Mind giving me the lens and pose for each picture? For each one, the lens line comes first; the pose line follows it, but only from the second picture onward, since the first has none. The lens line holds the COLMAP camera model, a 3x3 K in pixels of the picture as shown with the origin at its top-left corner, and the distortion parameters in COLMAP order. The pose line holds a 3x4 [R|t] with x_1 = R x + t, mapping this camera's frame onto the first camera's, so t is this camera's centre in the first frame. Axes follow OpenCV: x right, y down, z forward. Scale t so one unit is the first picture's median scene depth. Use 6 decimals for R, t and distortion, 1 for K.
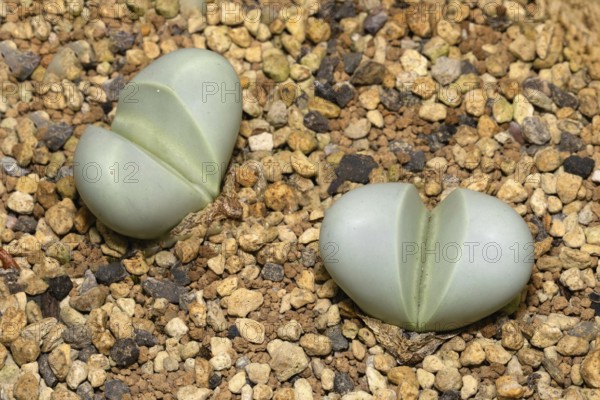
lens RADIAL K [[1755.6, 0, 298.2], [0, 1755.6, 201.8], [0, 0, 1]] dist [0.037868, 0.000000]
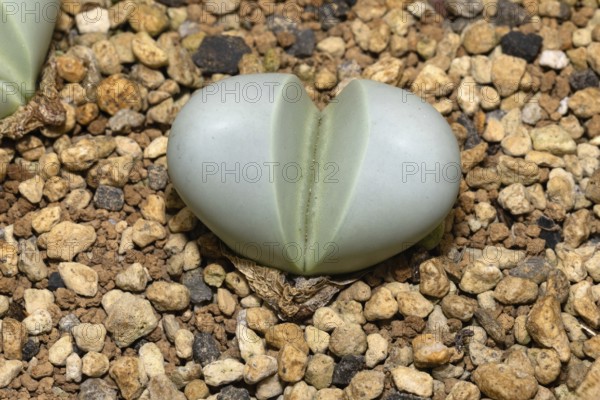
lens RADIAL K [[1755.6, 0, 302.1], [0, 1755.6, 199.1], [0, 0, 1]] dist [0.037868, 0.000000]
pose [[0.999300, -0.022343, 0.030012, 0.044707], [0.020527, 0.998016, 0.059526, -0.001609], [-0.031282, -0.058868, 0.997776, 0.267086]]
